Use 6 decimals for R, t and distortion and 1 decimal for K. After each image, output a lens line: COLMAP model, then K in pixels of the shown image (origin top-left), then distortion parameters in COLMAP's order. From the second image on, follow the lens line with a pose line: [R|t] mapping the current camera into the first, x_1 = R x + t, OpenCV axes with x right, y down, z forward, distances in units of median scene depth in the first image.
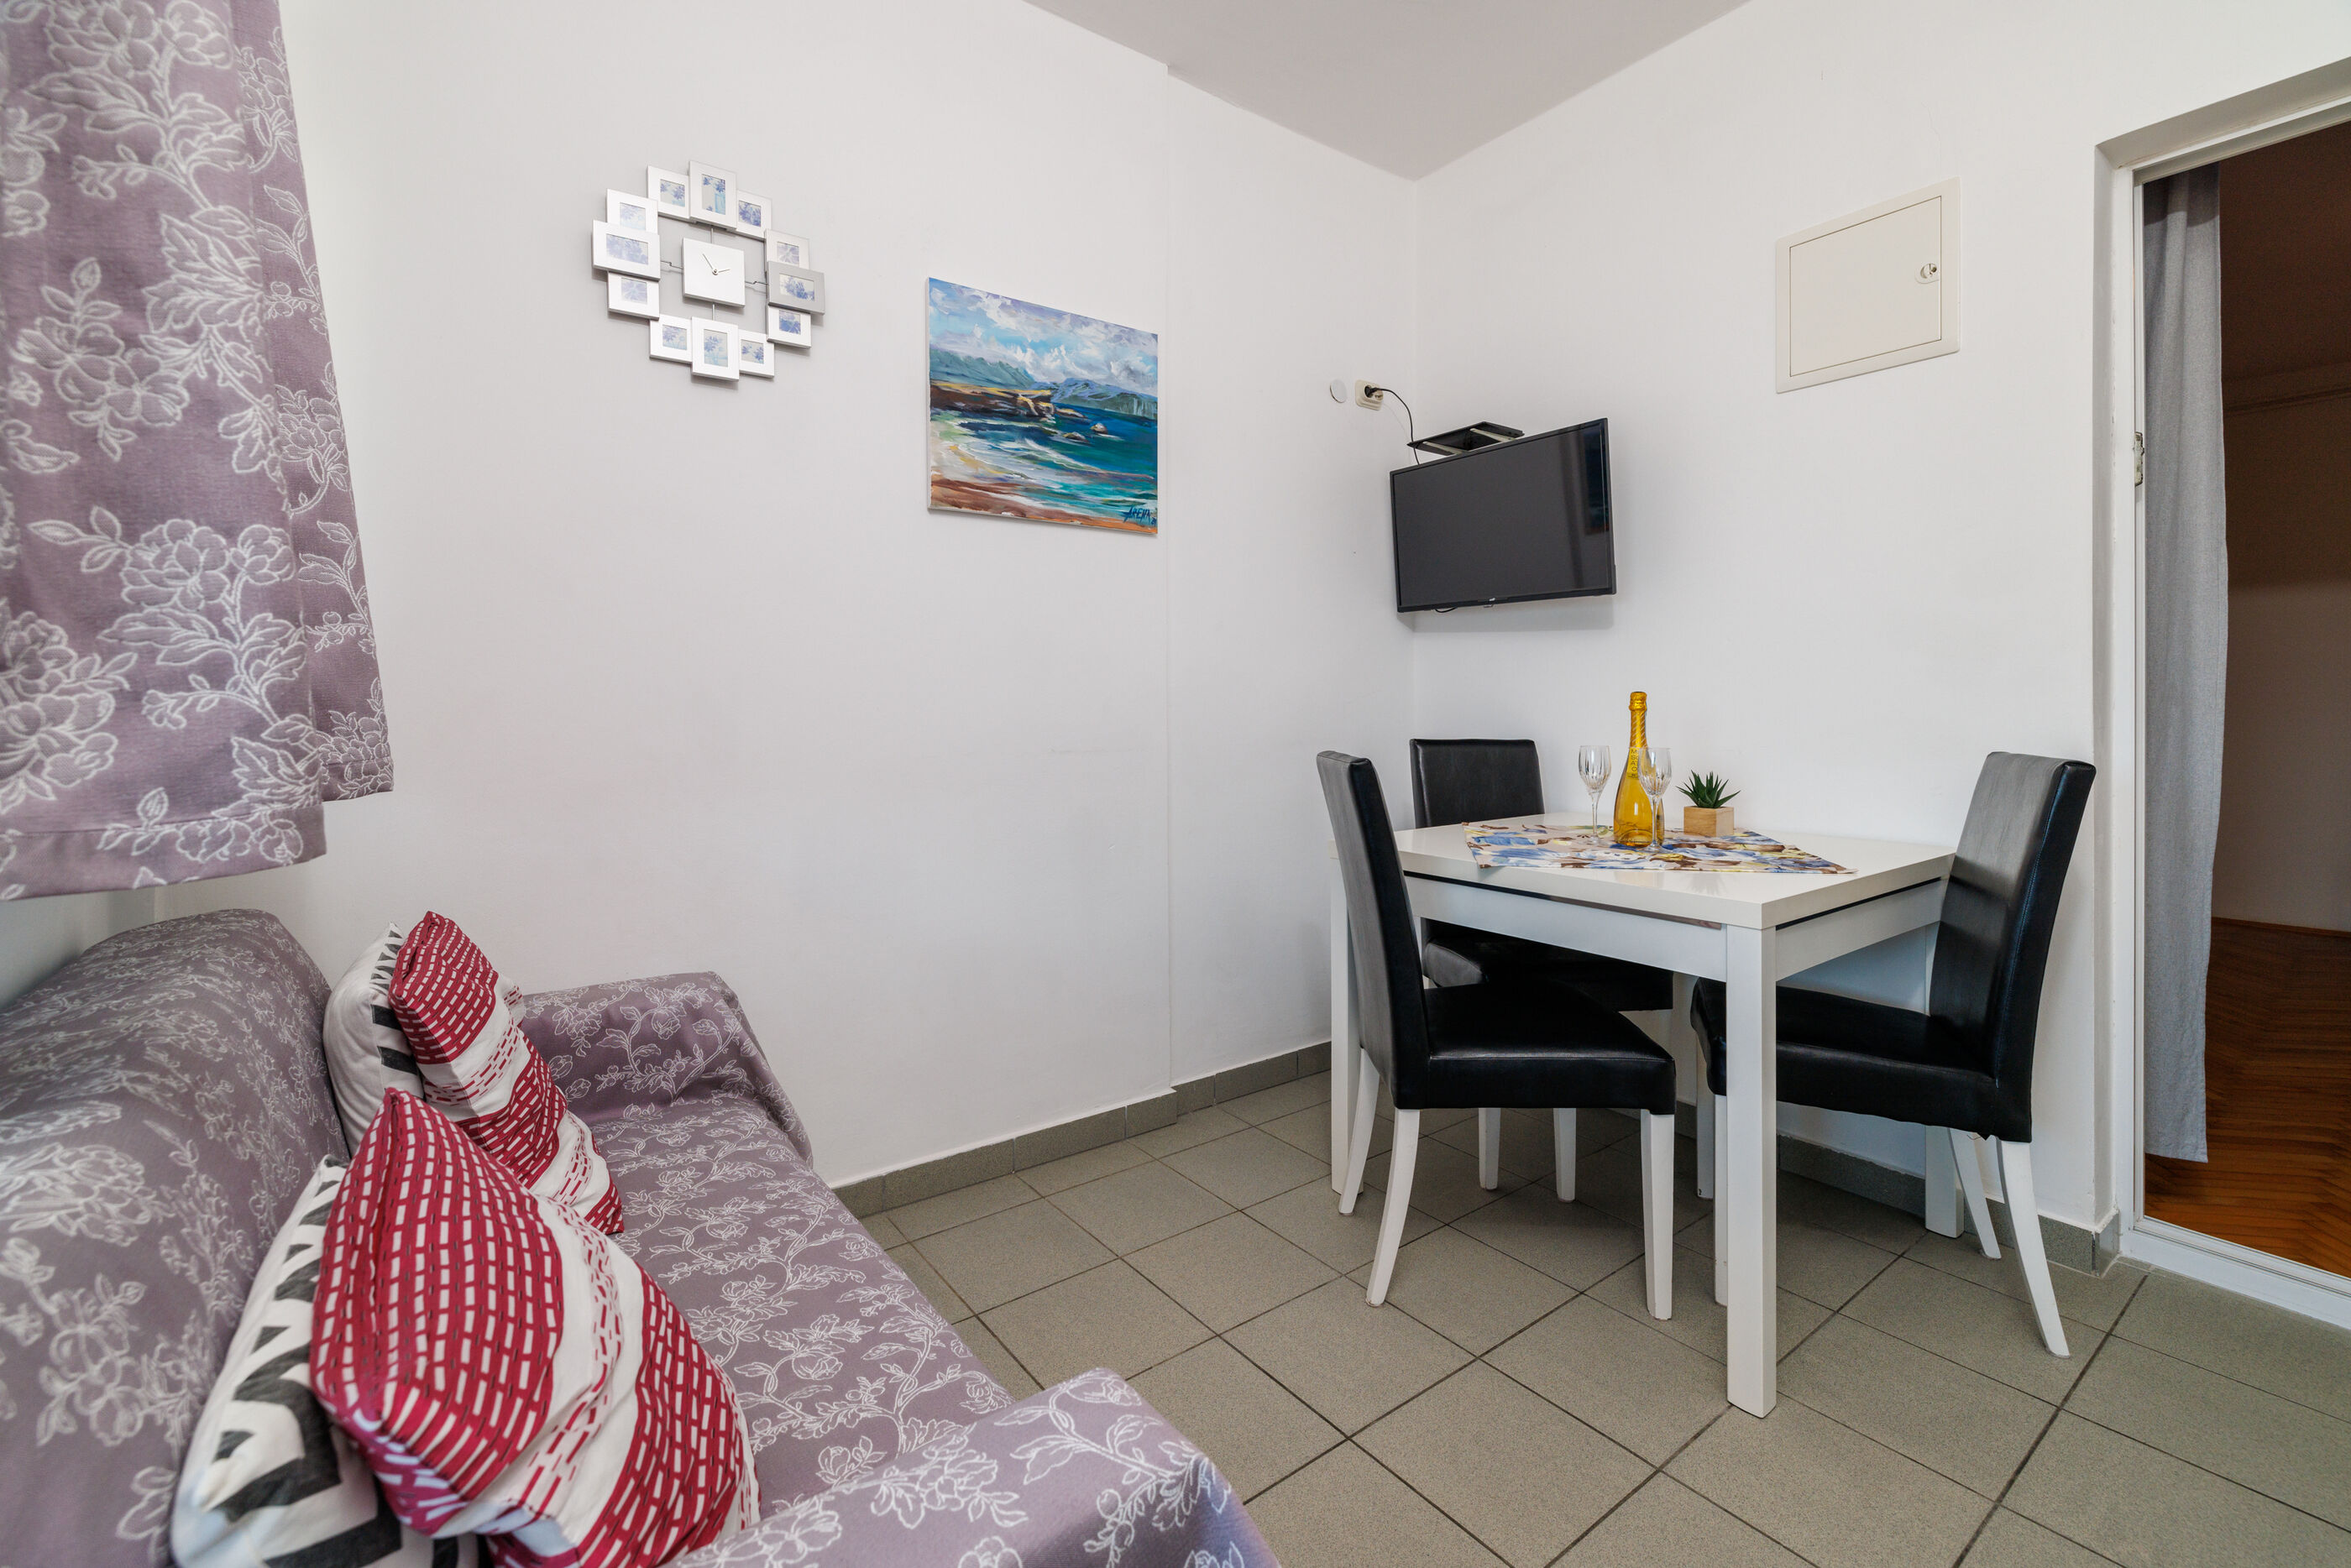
lens RADIAL K [[1015.0, 0, 1175.4], [0, 1015.0, 726.5], [0, 0, 1]] dist [0.001175, -0.000039]
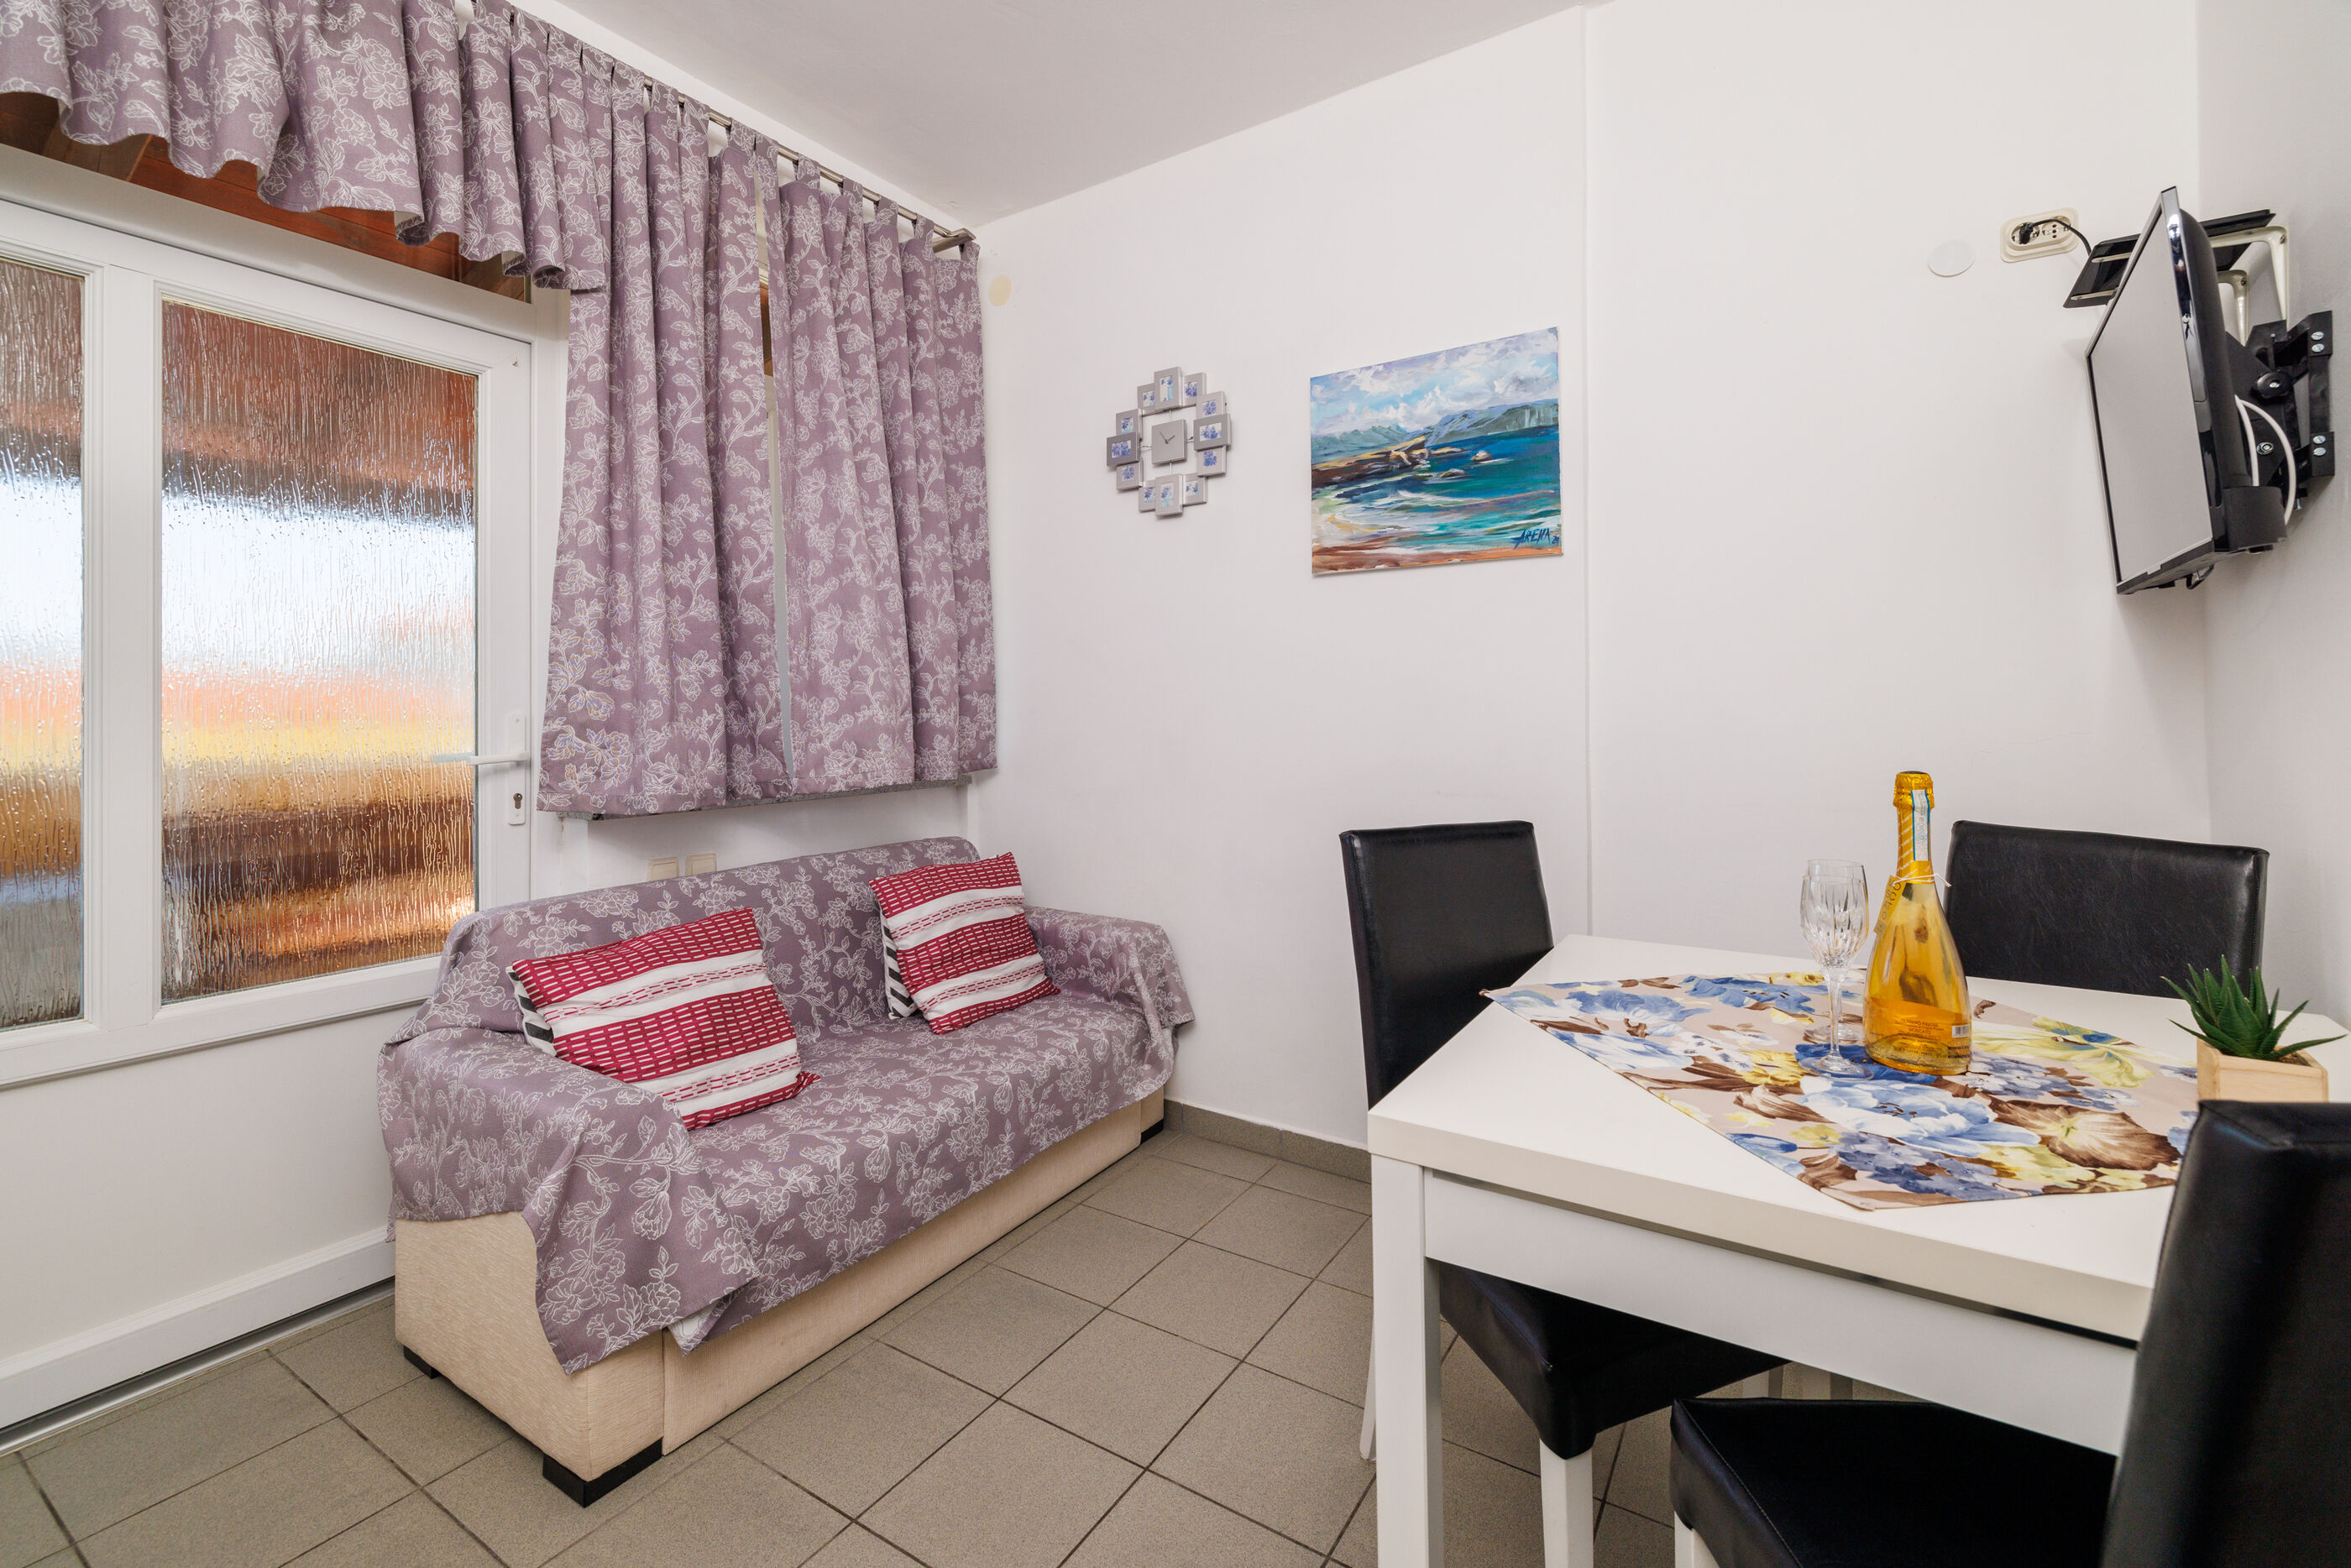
lens RADIAL K [[1021.9, 0, 1188.3], [0, 1021.9, 718.4], [0, 0, 1]] dist [-0.000045, 0.000147]
pose [[0.353444, 0.013524, -0.935358, 0.764121], [-0.012790, 0.999872, 0.009624, -0.057846], [0.935368, 0.008562, 0.353572, 0.431718]]
